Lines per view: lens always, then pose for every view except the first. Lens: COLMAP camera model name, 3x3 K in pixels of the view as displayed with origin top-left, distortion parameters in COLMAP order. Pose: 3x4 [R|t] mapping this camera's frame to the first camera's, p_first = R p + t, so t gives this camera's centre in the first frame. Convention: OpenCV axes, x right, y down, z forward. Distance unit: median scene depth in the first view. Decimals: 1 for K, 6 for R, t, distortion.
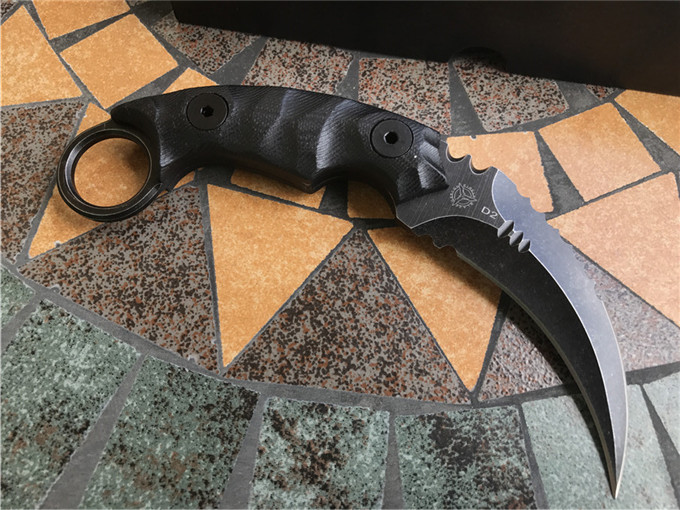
lens RADIAL K [[644.3, 0, 324.2], [0, 644.3, 229.6], [0, 0, 1]] dist [-0.014824, 0.000000]
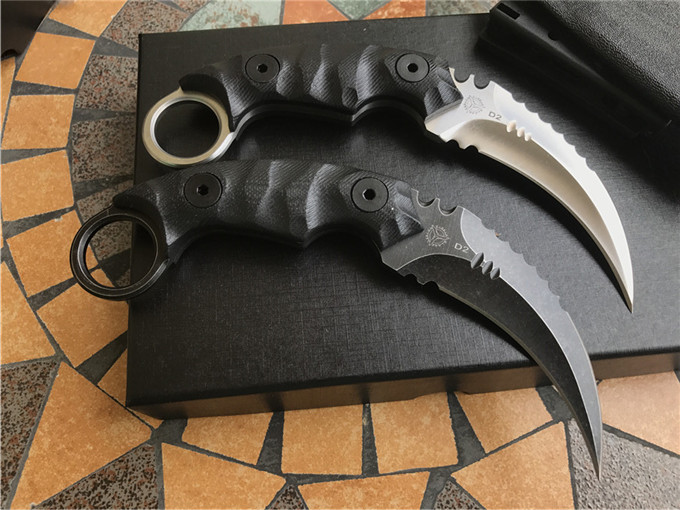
lens RADIAL K [[575.7, 0, 323.6], [0, 575.7, 252.2], [0, 0, 1]] dist [-0.029957, 0.040403]
pose [[0.999920, -0.012613, 0.000697, 0.112302], [0.012589, 0.999533, 0.027844, -0.429320], [-0.001047, -0.027833, 0.999612, -0.029081]]
